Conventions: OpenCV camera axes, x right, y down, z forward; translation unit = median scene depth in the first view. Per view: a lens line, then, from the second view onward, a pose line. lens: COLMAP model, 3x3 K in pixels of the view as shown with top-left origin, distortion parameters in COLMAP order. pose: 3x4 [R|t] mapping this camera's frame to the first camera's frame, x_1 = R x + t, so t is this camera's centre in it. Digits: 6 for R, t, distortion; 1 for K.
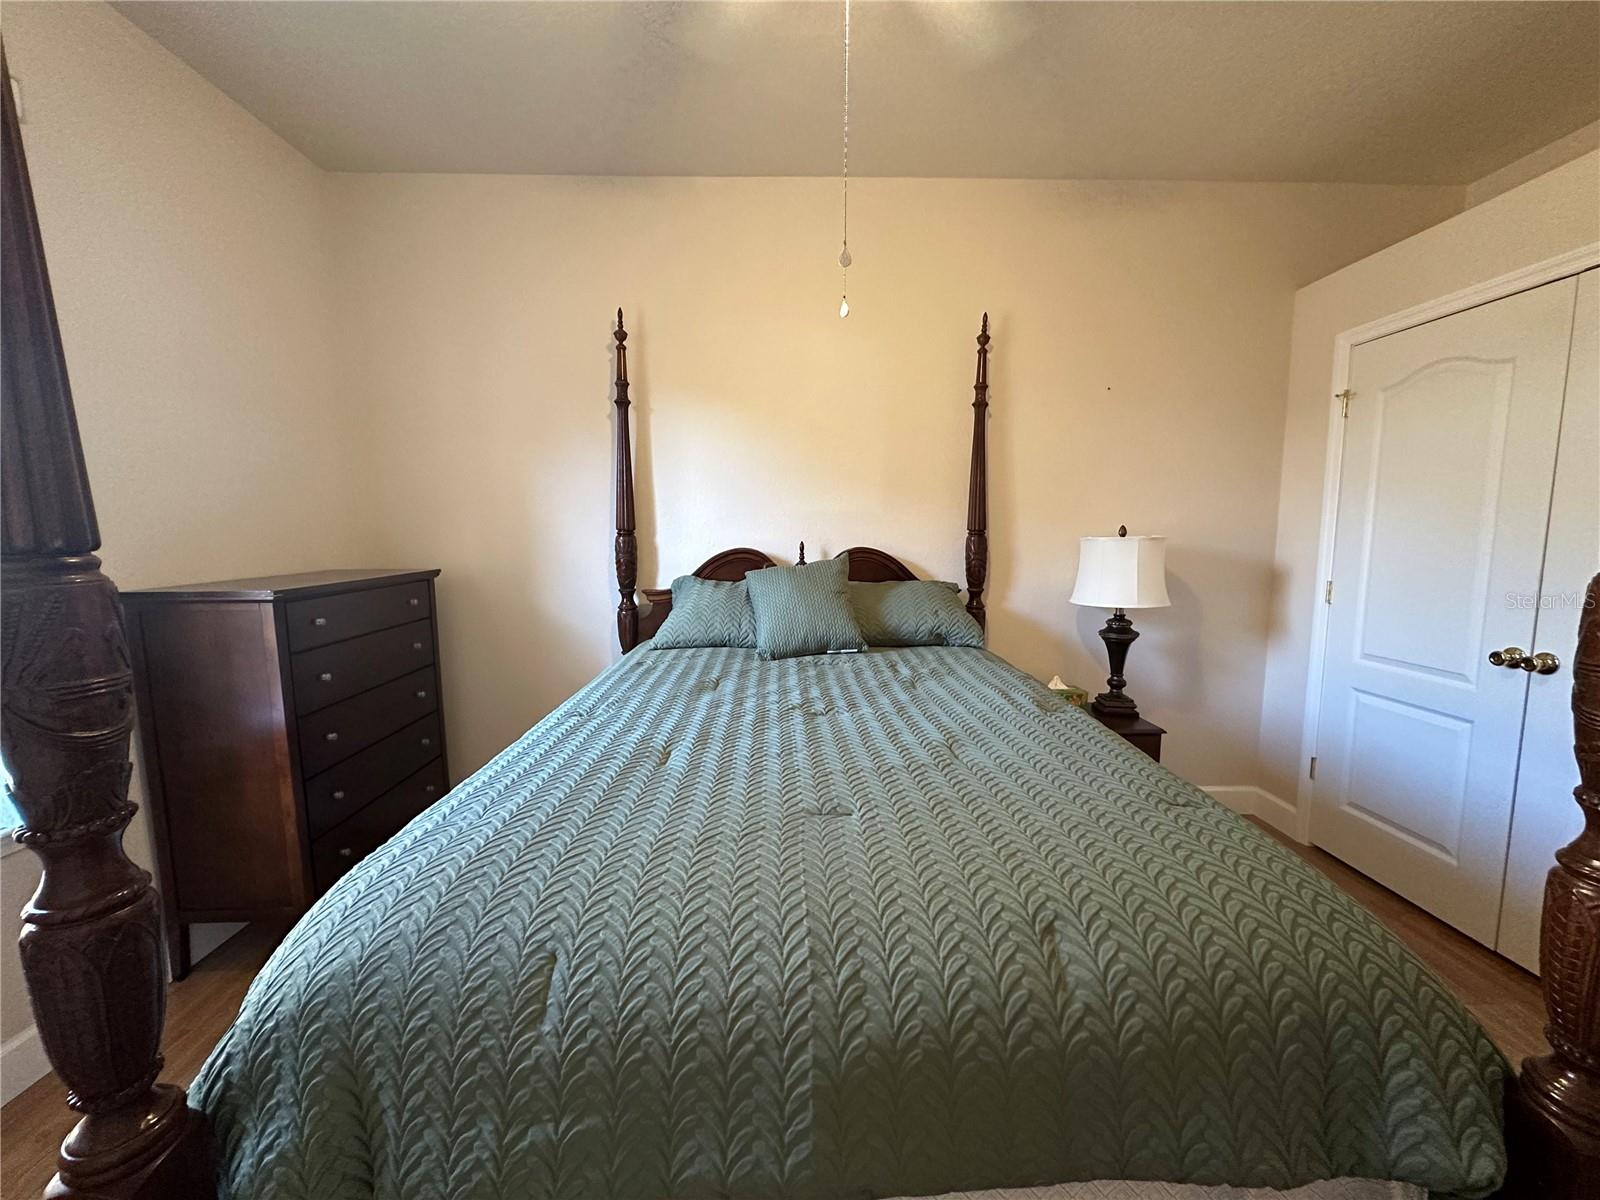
lens RADIAL K [[635.2, 0, 801.5], [0, 635.2, 600.6], [0, 0, 1]] dist [-0.000765, 0.000169]
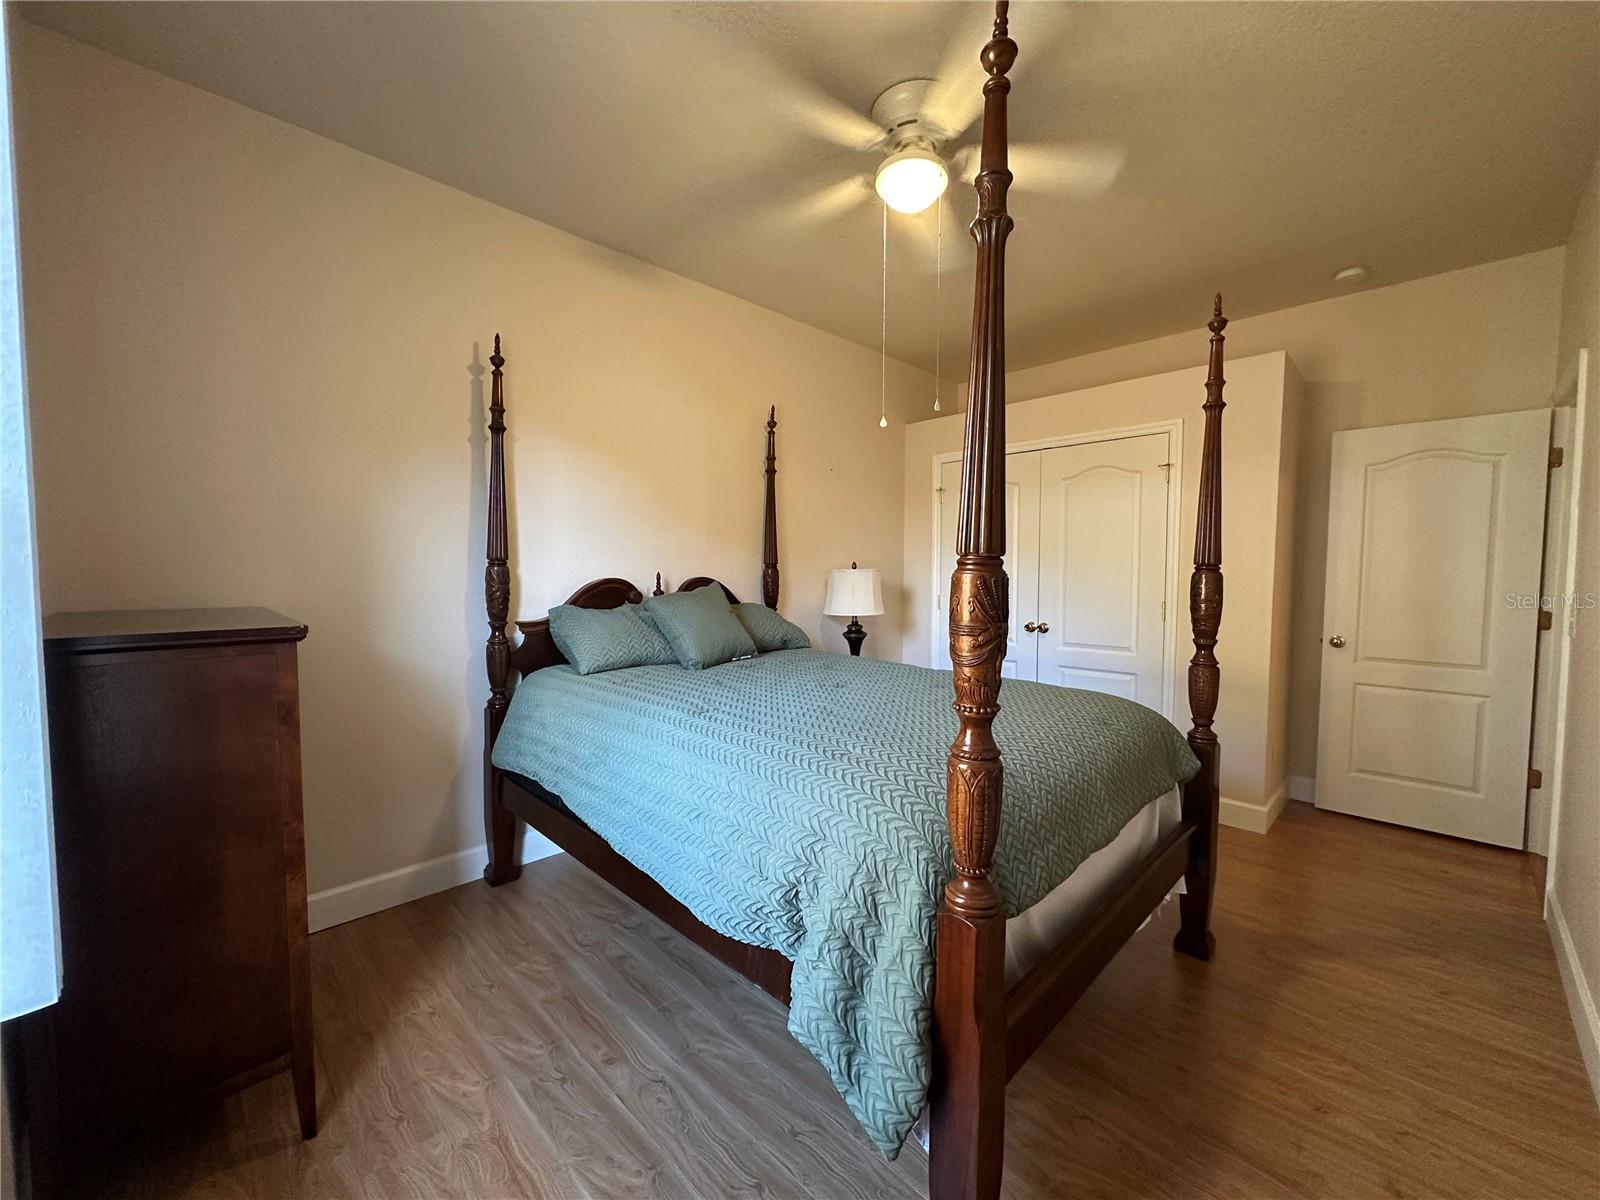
lens RADIAL K [[651.9, 0, 807.7], [0, 651.9, 599.8], [0, 0, 1]] dist [0.000273, 0.000054]
pose [[0.713847, -0.027546, 0.699760, -0.645271], [0.063145, 0.997688, -0.025141, 0.003503], [-0.697450, 0.062133, 0.713935, -0.024921]]
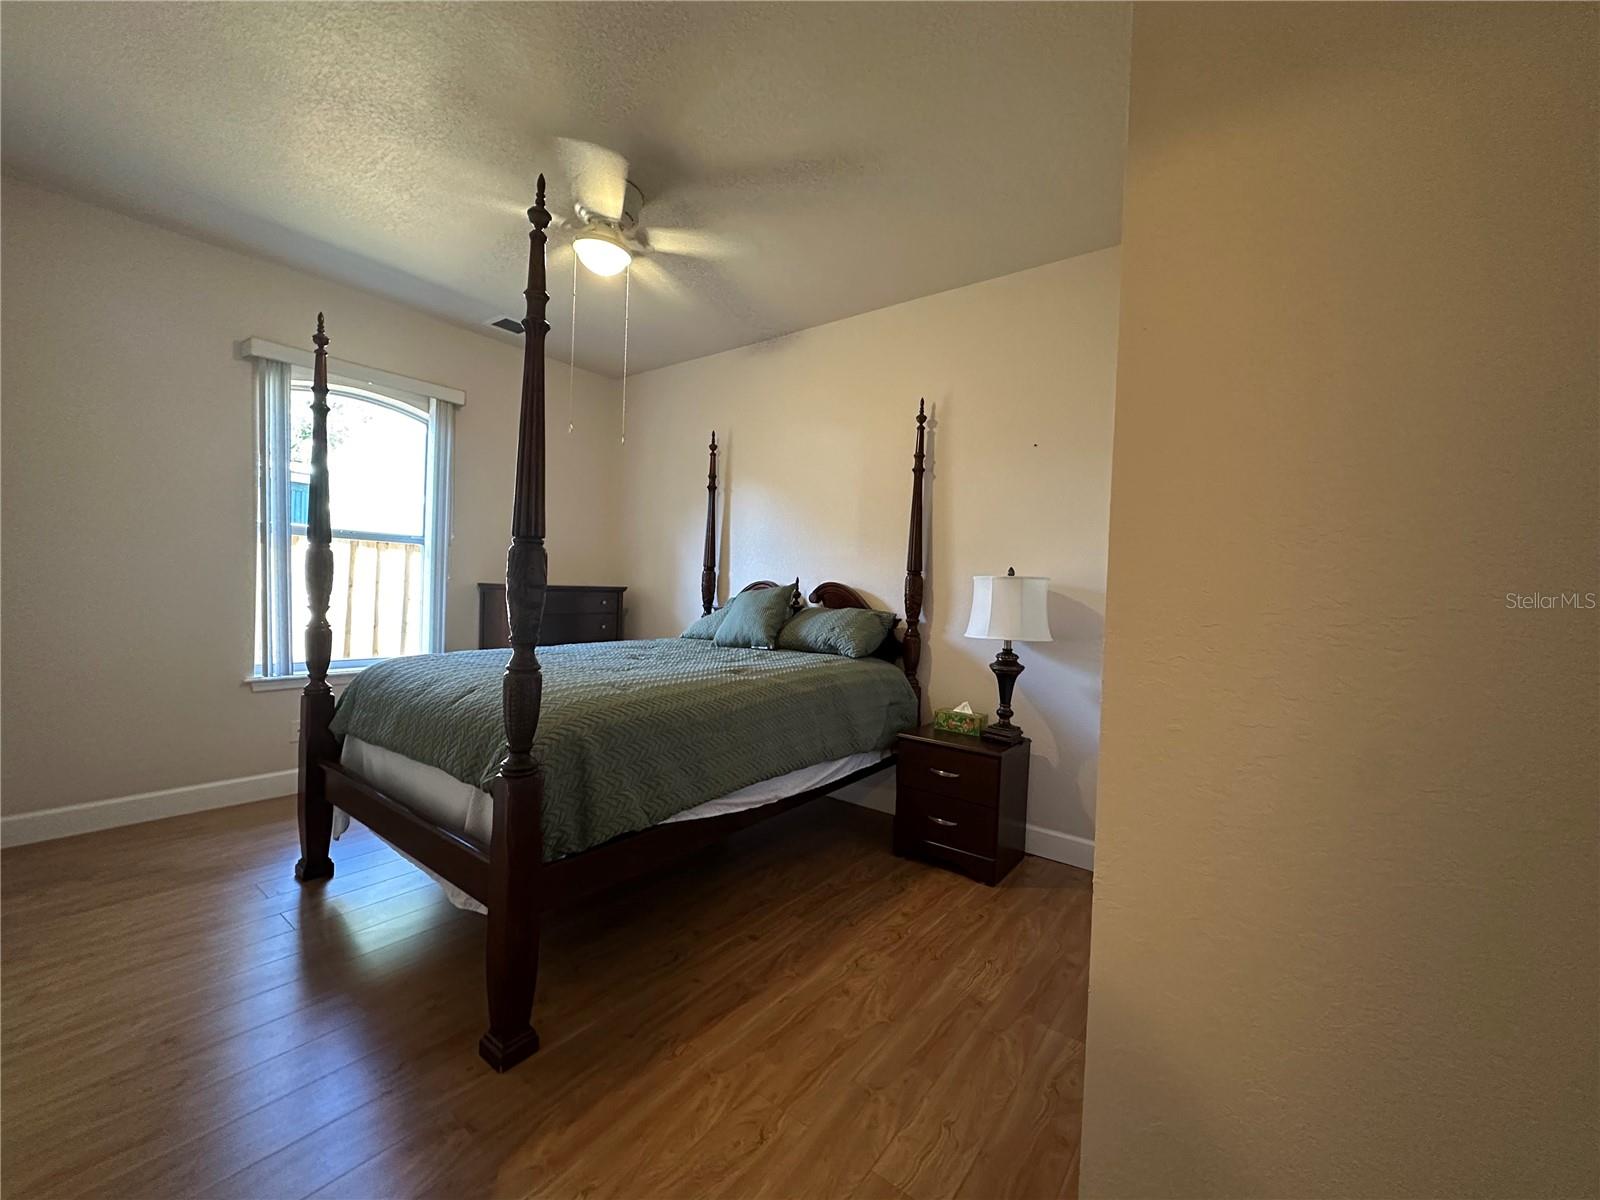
lens RADIAL K [[635.2, 0, 801.5], [0, 635.2, 600.6], [0, 0, 1]] dist [-0.000765, 0.000169]
pose [[0.781928, 0.042788, -0.621899, 0.895437], [-0.107029, 0.992042, -0.066315, 0.051214], [0.614112, 0.118415, 0.780284, -0.074772]]
